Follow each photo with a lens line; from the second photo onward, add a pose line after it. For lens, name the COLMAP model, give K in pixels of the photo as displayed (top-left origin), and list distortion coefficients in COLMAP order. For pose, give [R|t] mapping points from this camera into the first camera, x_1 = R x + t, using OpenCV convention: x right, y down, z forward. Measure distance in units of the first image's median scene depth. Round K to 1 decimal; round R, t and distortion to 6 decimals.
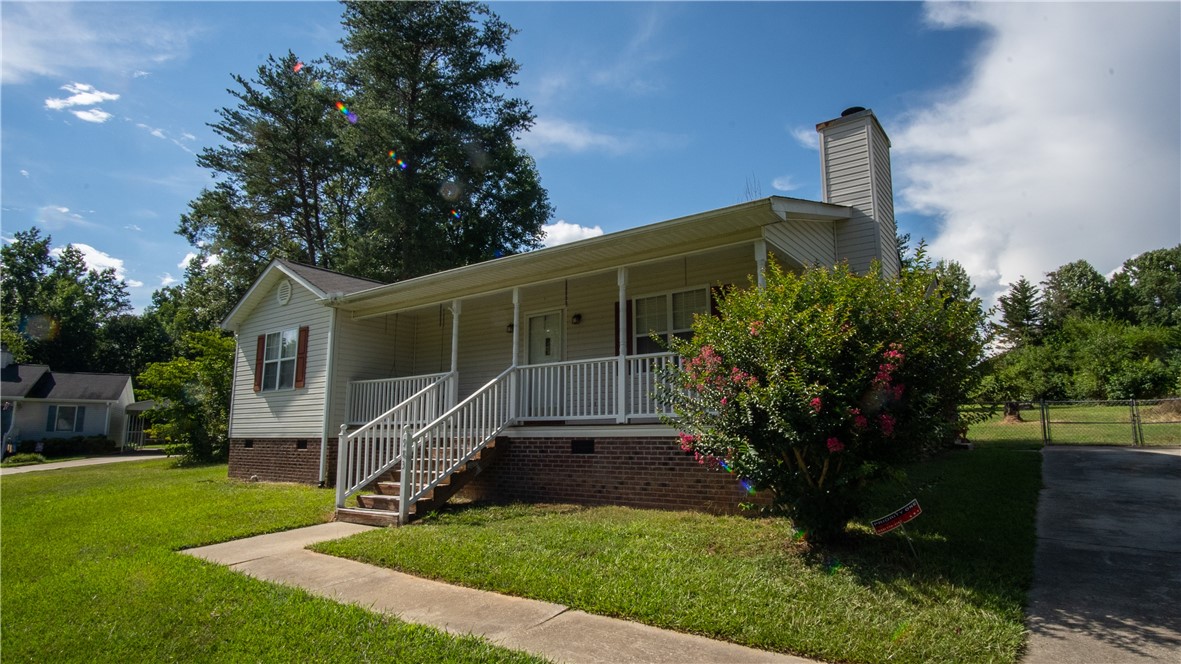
lens RADIAL K [[633.5, 0, 586.4], [0, 633.5, 327.5], [0, 0, 1]] dist [-0.033512, 0.000251]
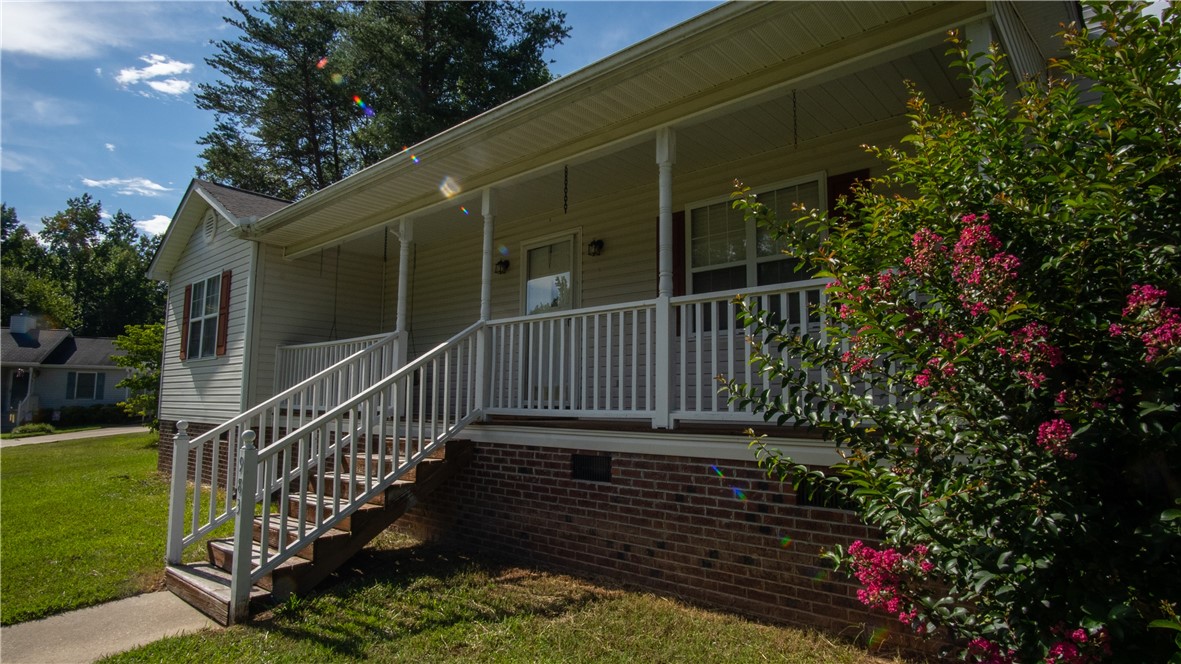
lens RADIAL K [[633.5, 0, 586.4], [0, 633.5, 327.5], [0, 0, 1]] dist [-0.033512, 0.000251]
pose [[0.996120, -0.002310, -0.087976, 0.012759], [0.007239, 0.998418, 0.055750, 0.012971], [0.087708, -0.056171, 0.994561, 0.156661]]
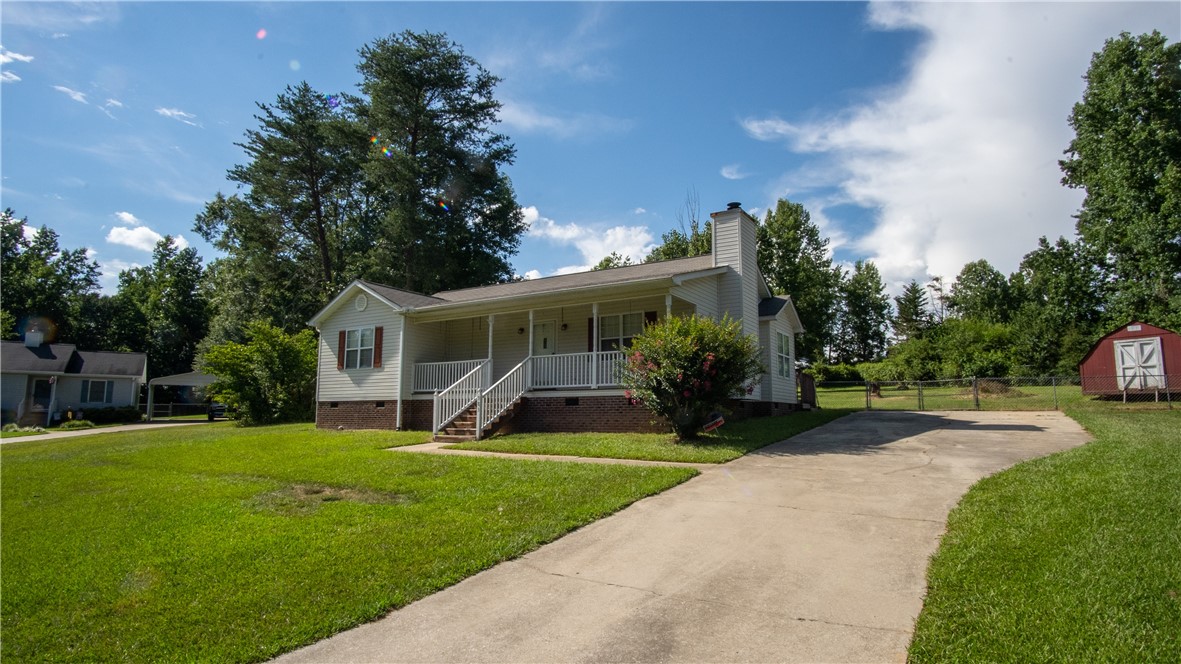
lens RADIAL K [[634.0, 0, 590.5], [0, 634.0, 332.0], [0, 0, 1]] dist [-0.047070, -0.000392]
pose [[0.996112, 0.014842, 0.086833, -0.037896], [-0.017997, 0.999202, 0.035667, -0.025637], [-0.086235, -0.037091, 0.995584, -0.267392]]
